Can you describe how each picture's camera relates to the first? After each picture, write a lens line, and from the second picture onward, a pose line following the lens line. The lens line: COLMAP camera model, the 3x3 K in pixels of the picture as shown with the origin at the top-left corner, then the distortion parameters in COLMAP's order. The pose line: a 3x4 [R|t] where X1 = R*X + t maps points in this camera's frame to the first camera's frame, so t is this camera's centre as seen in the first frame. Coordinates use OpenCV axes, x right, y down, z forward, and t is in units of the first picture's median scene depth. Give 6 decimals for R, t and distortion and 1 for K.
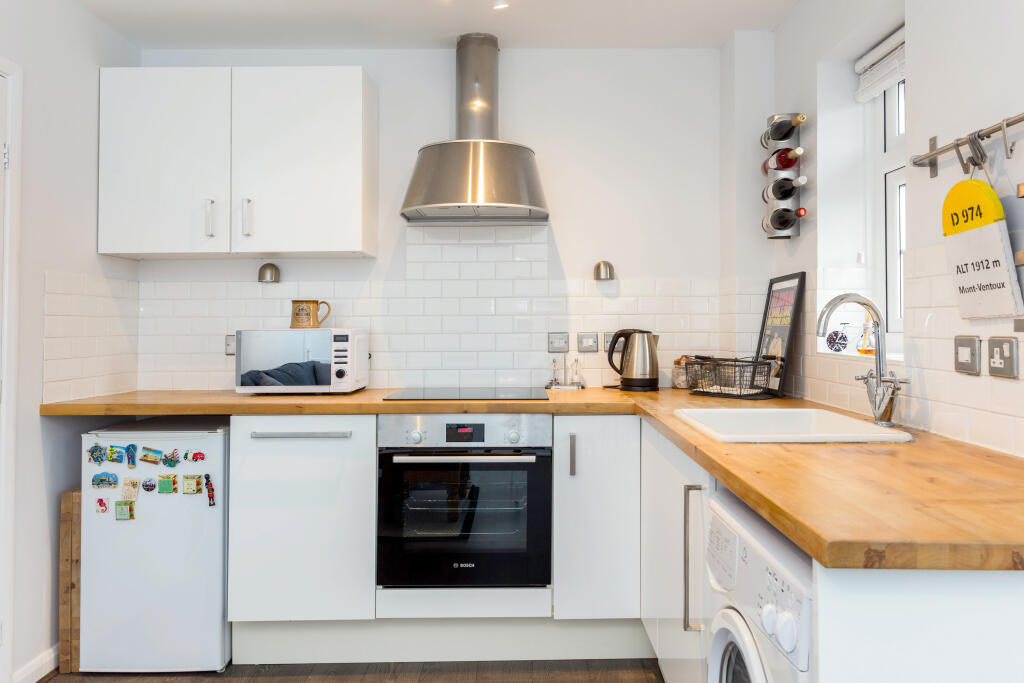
lens RADIAL K [[737.2, 0, 546.0], [0, 737.2, 308.7], [0, 0, 1]] dist [-0.000904, 0.002229]
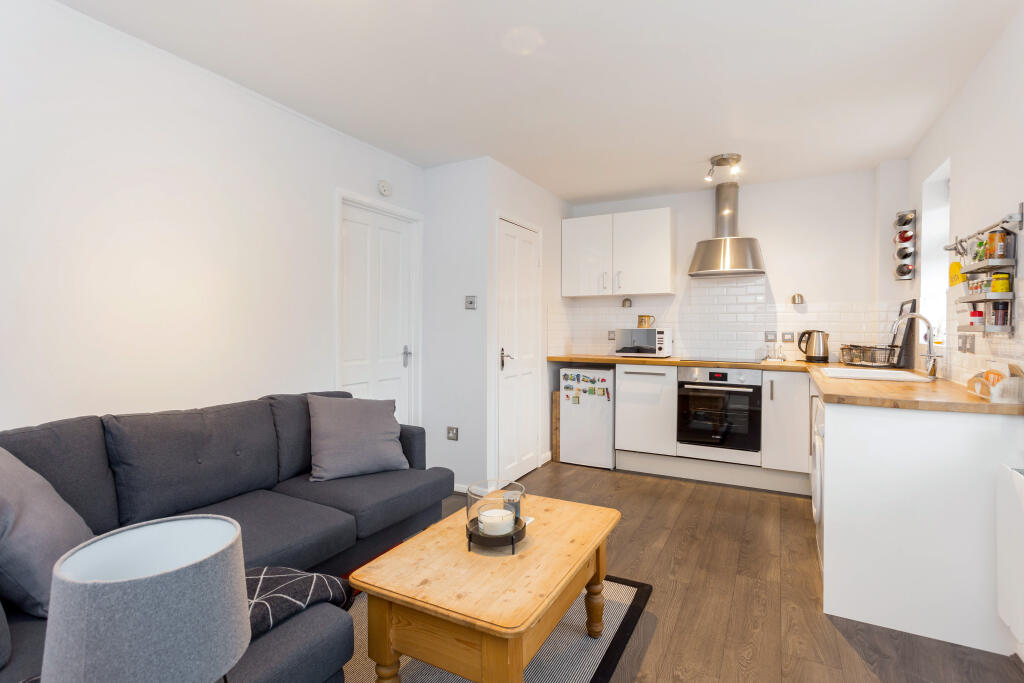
lens RADIAL K [[491.9, 0, 552.6], [0, 491.9, 327.1], [0, 0, 1]] dist [0.005372, 0.000364]
pose [[0.896821, 0.006727, -0.442343, 0.087852], [0.002966, 0.999770, 0.021218, -0.009702], [0.442384, -0.020341, 0.896595, -0.481885]]
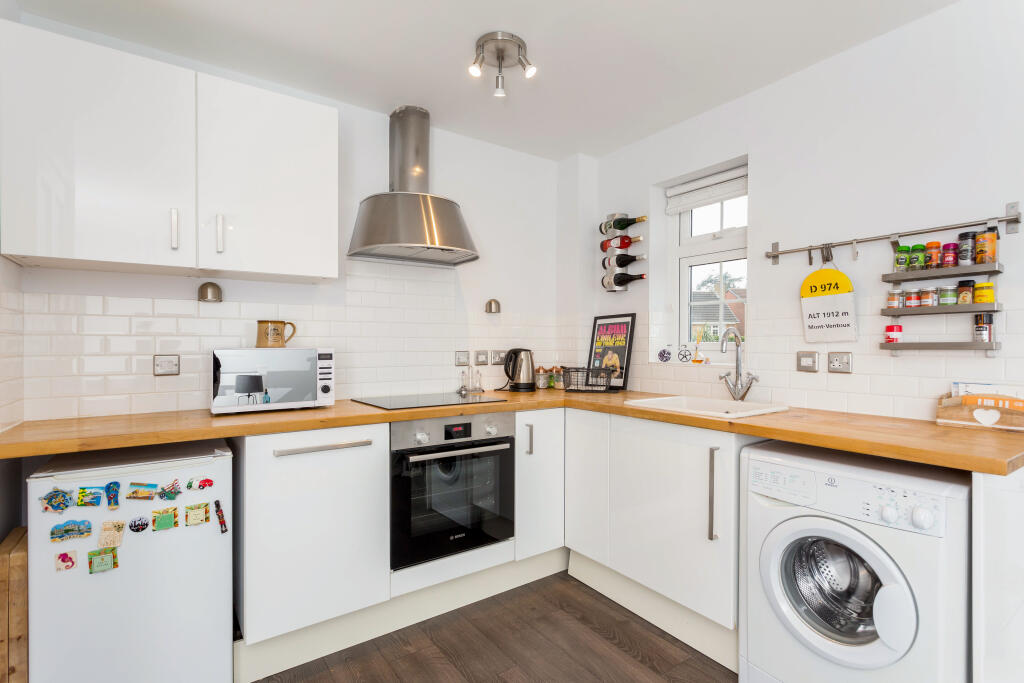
lens RADIAL K [[491.9, 0, 547.5], [0, 491.9, 348.8], [0, 0, 1]] dist [0.005372, 0.000364]
pose [[0.819071, -0.000646, 0.573692, -0.431683], [-0.014872, 0.999639, 0.022359, 0.007364], [-0.573499, -0.026845, 0.818766, 0.217310]]
